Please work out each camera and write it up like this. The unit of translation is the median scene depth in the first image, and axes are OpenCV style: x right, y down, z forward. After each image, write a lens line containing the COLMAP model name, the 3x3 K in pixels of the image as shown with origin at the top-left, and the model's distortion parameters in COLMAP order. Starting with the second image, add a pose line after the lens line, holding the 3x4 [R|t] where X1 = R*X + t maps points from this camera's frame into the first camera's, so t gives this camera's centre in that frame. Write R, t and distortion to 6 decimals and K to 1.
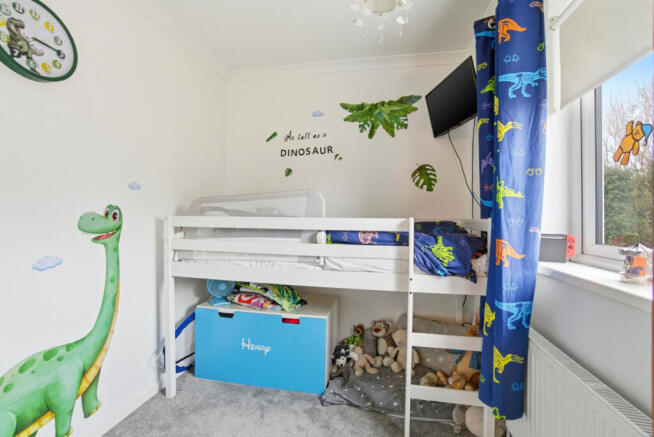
lens RADIAL K [[297.1, 0, 328.8], [0, 297.1, 218.1], [0, 0, 1]] dist [-0.002474, 0.000537]
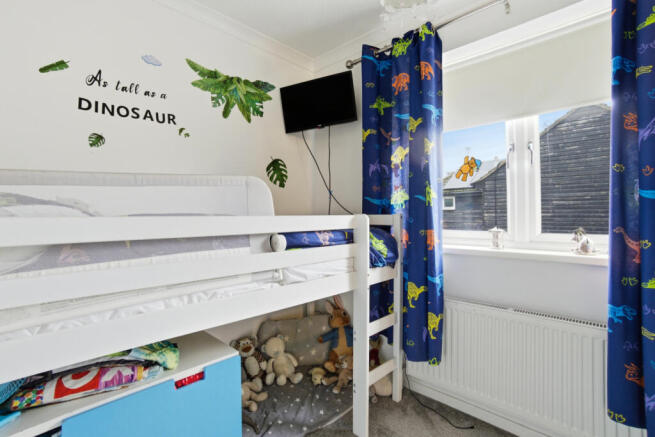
lens RADIAL K [[302.5, 0, 327.5], [0, 302.5, 213.0], [0, 0, 1]] dist [-0.004728, 0.004363]
pose [[0.567559, -0.012968, 0.823231, -0.394553], [0.015737, 0.999864, 0.004901, -0.008173], [-0.823182, 0.010173, 0.567686, 0.314301]]
